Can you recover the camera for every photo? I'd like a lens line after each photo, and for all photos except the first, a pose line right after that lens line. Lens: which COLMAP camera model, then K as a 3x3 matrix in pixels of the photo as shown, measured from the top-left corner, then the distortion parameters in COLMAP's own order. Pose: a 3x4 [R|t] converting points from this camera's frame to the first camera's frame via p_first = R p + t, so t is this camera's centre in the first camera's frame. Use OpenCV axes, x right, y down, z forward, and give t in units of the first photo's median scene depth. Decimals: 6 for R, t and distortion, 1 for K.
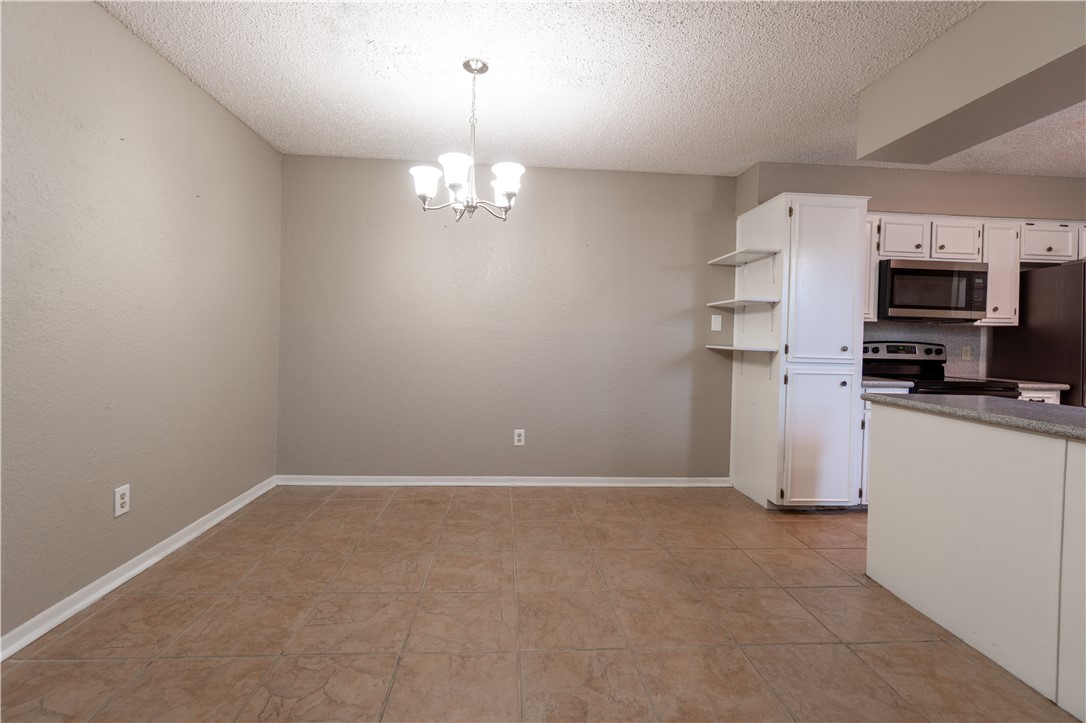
lens RADIAL K [[482.7, 0, 543.7], [0, 482.7, 339.5], [0, 0, 1]] dist [-0.001000, 0.000268]
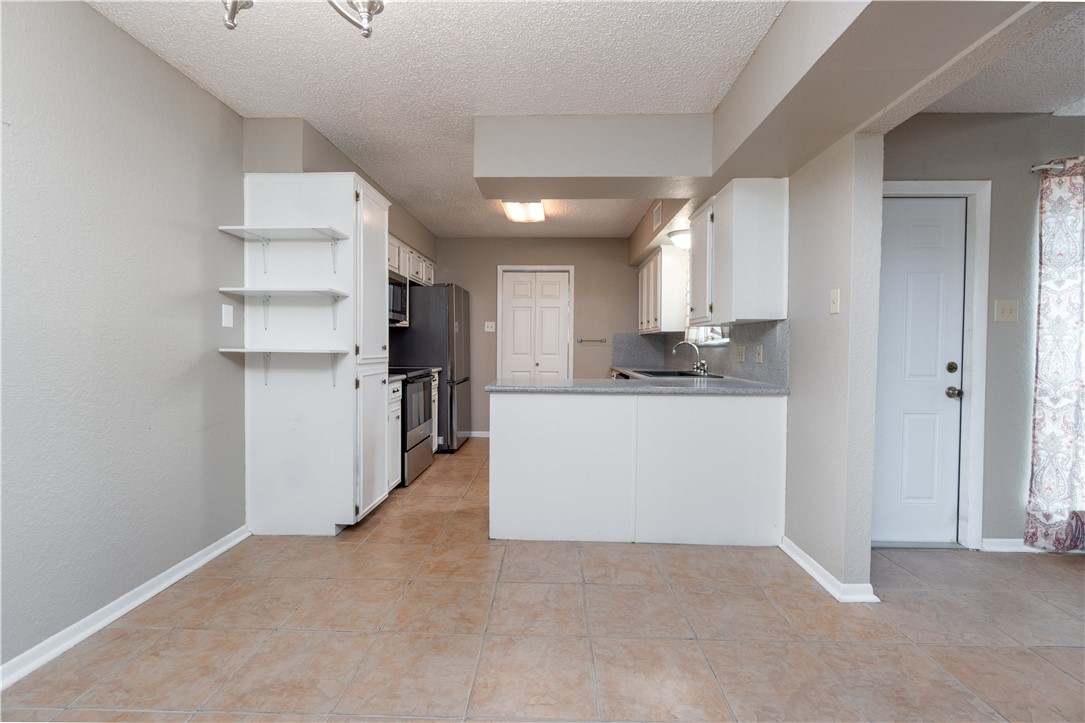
lens RADIAL K [[469.0, 0, 542.3], [0, 469.0, 354.4], [0, 0, 1]] dist [-0.004087, -0.000166]
pose [[0.103579, -0.043757, 0.993658, -0.295564], [-0.000803, 0.999028, 0.044077, -0.009297], [-0.994621, -0.005363, 0.103444, 0.508651]]
